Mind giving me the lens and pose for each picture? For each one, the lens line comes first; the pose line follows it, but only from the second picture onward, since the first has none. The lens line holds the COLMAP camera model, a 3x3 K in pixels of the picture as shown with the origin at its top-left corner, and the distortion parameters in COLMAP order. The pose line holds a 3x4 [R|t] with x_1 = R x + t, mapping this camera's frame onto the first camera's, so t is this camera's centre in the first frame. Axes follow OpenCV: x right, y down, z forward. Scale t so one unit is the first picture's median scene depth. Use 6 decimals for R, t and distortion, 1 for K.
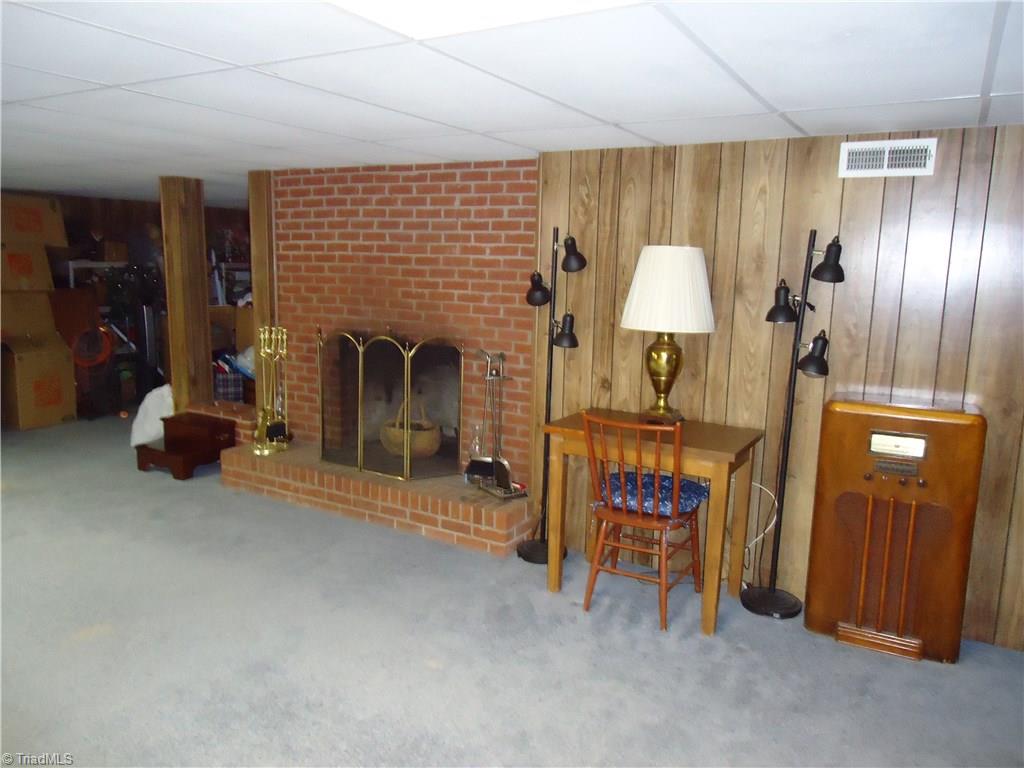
lens RADIAL K [[755.2, 0, 510.7], [0, 755.2, 383.8], [0, 0, 1]] dist [-0.006484, 0.008381]
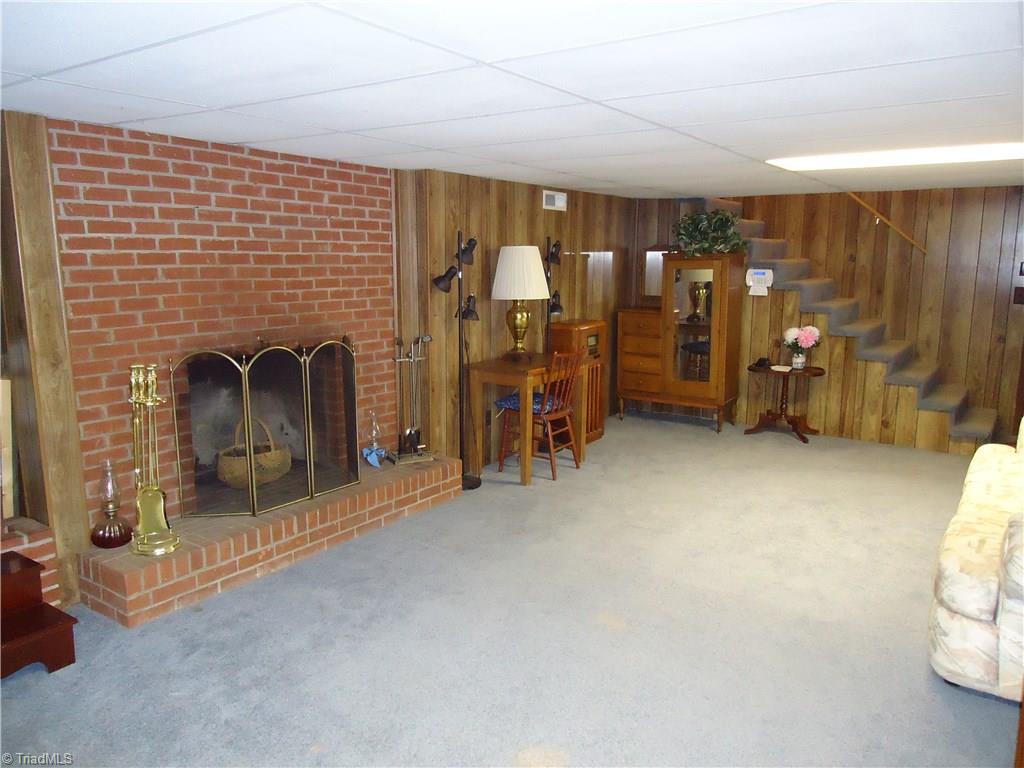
lens RADIAL K [[755.2, 0, 514.2], [0, 755.2, 385.3], [0, 0, 1]] dist [-0.006484, 0.008381]
pose [[0.069938, -0.191409, 0.979016, -1.035714], [0.155308, 0.971541, 0.178852, -0.136565], [-0.985387, 0.139540, 0.097675, 0.667538]]
